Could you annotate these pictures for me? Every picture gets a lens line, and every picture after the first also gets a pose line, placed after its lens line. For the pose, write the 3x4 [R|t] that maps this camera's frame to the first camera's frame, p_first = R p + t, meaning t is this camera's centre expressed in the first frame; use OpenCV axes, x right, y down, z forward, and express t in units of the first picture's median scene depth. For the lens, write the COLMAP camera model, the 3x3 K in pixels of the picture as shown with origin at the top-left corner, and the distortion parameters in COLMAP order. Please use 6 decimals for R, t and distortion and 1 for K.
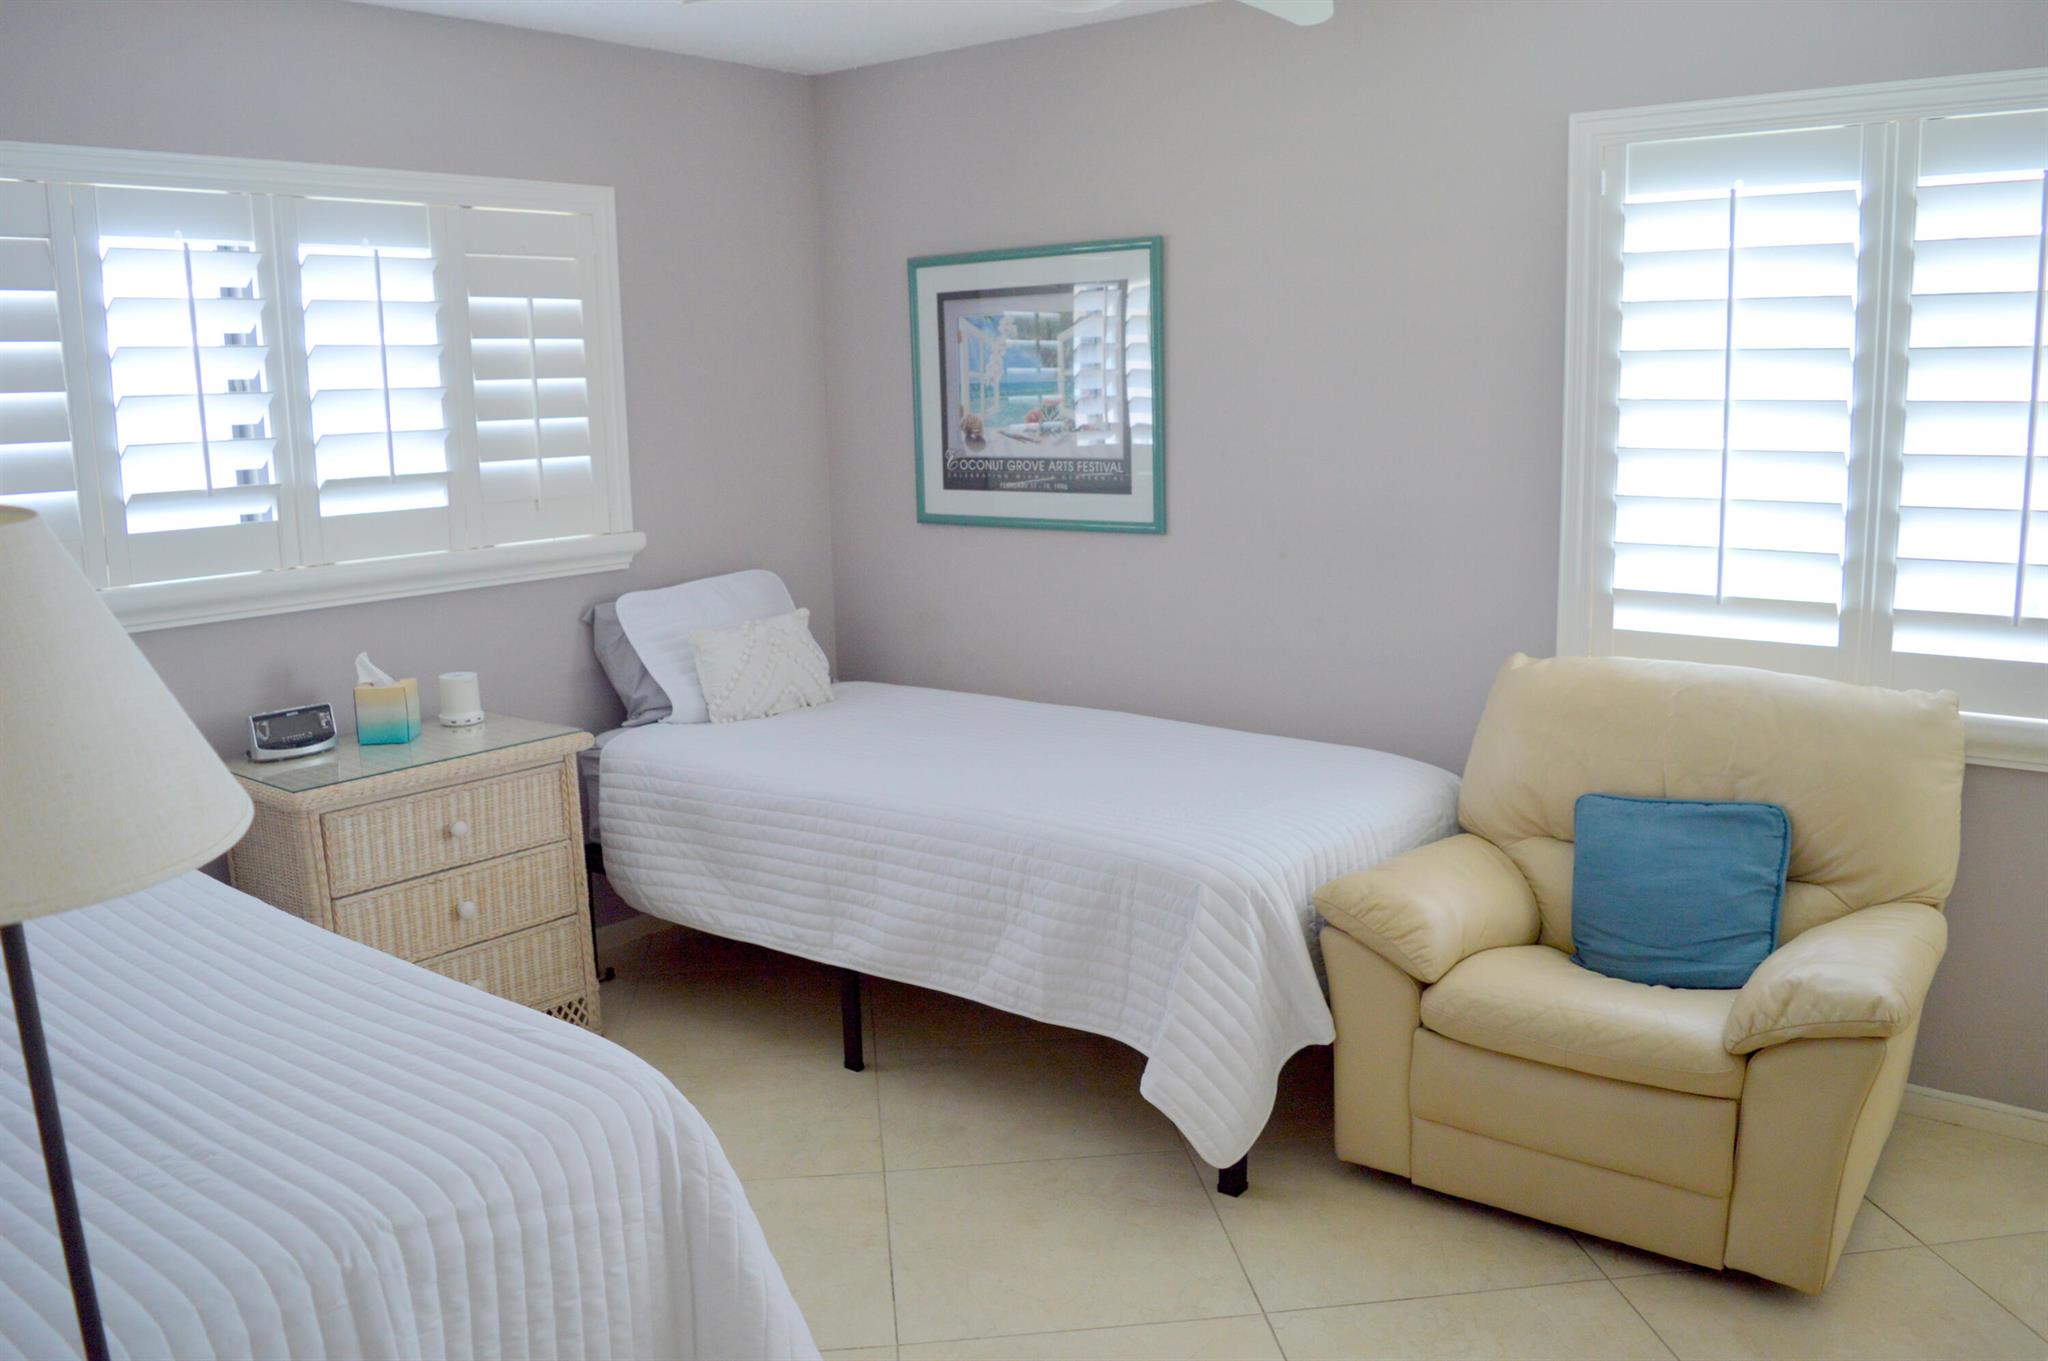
lens RADIAL K [[1646.0, 0, 1018.0], [0, 1646.0, 679.7], [0, 0, 1]] dist [-0.087409, 0.021836]
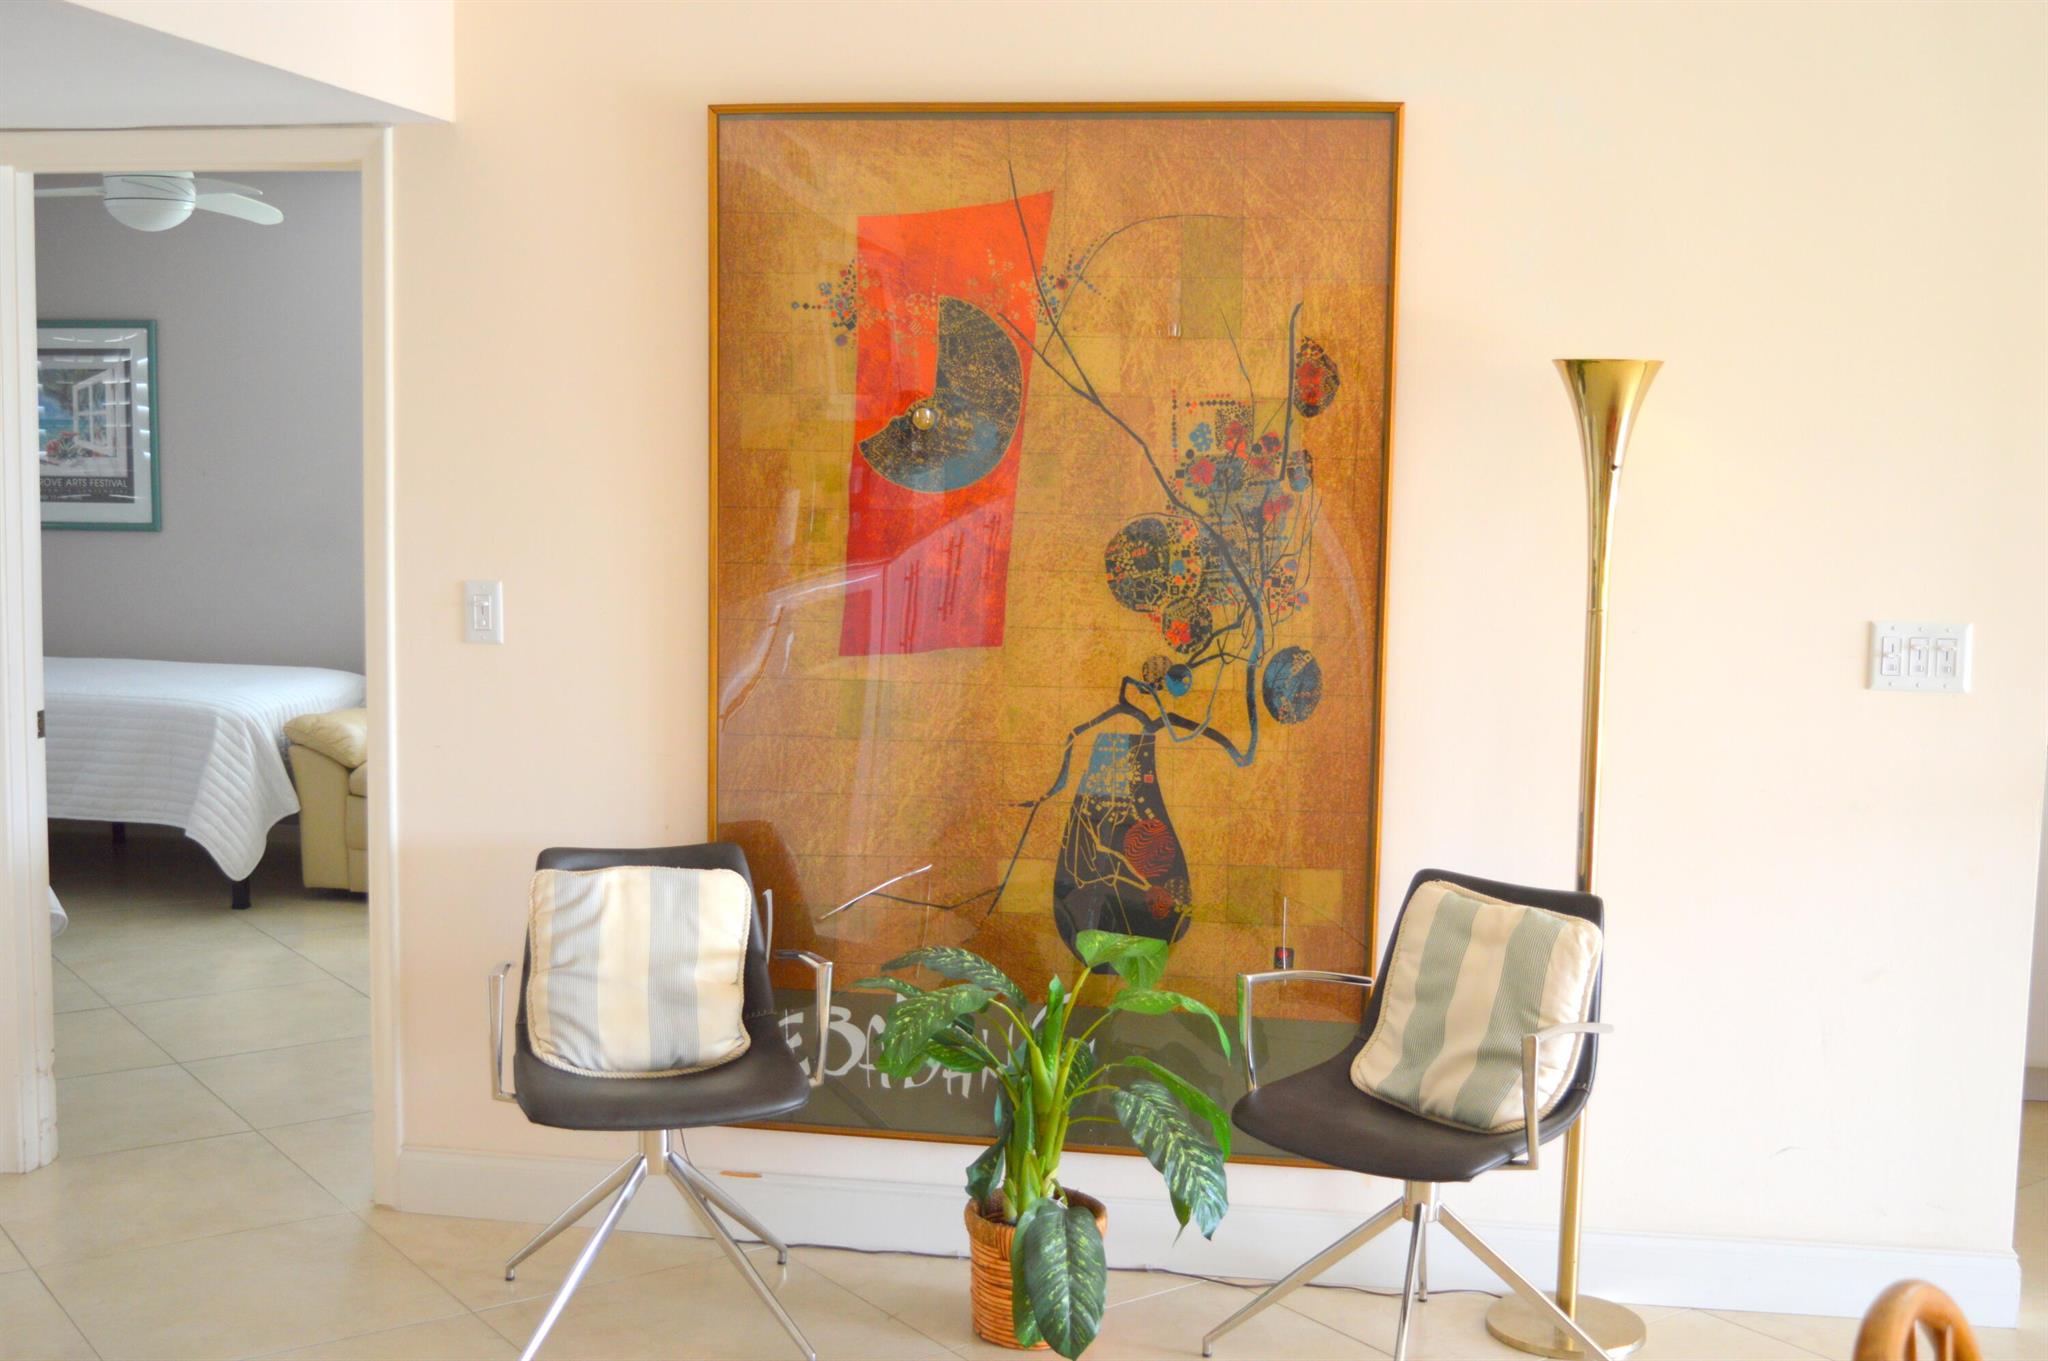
lens RADIAL K [[2328.5, 0, 1017.6], [0, 2328.5, 680.0], [0, 0, 1]] dist [-0.050984, 0.000000]
pose [[0.873590, -0.018432, 0.486313, -0.264194], [0.051655, 0.997150, -0.054996, 0.209193], [-0.483913, 0.073164, 0.872052, -1.204924]]
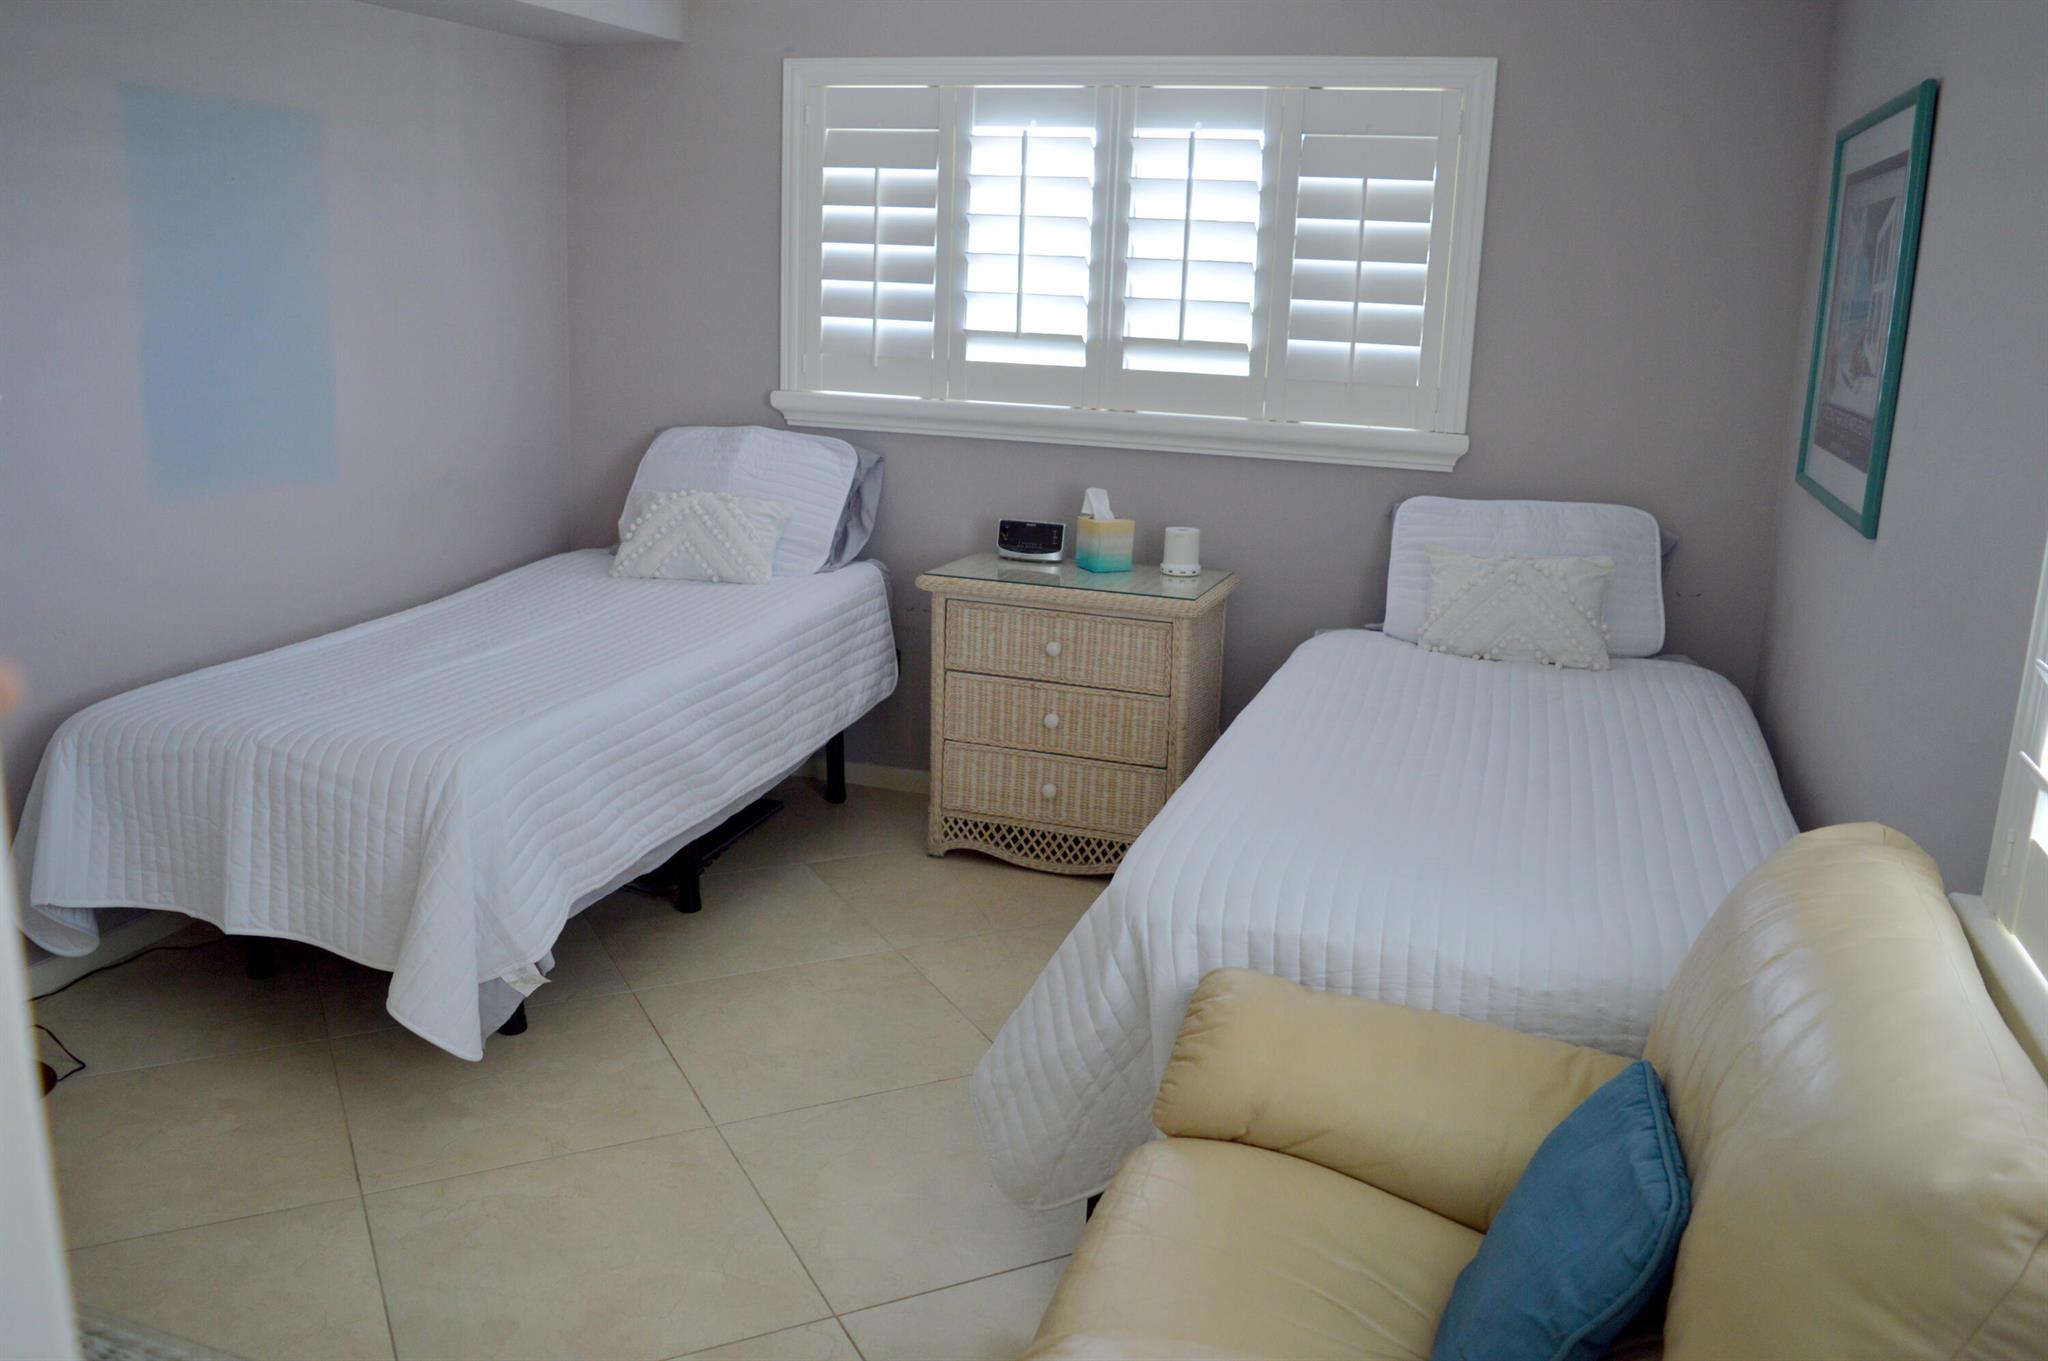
lens RADIAL K [[1646.0, 0, 1018.0], [0, 1646.0, 681.7], [0, 0, 1]] dist [-0.087409, 0.021836]
pose [[0.357184, 0.260182, -0.897064, 0.658074], [-0.212038, 0.957931, 0.193409, -0.099209], [0.909648, 0.121129, 0.397327, 0.507698]]
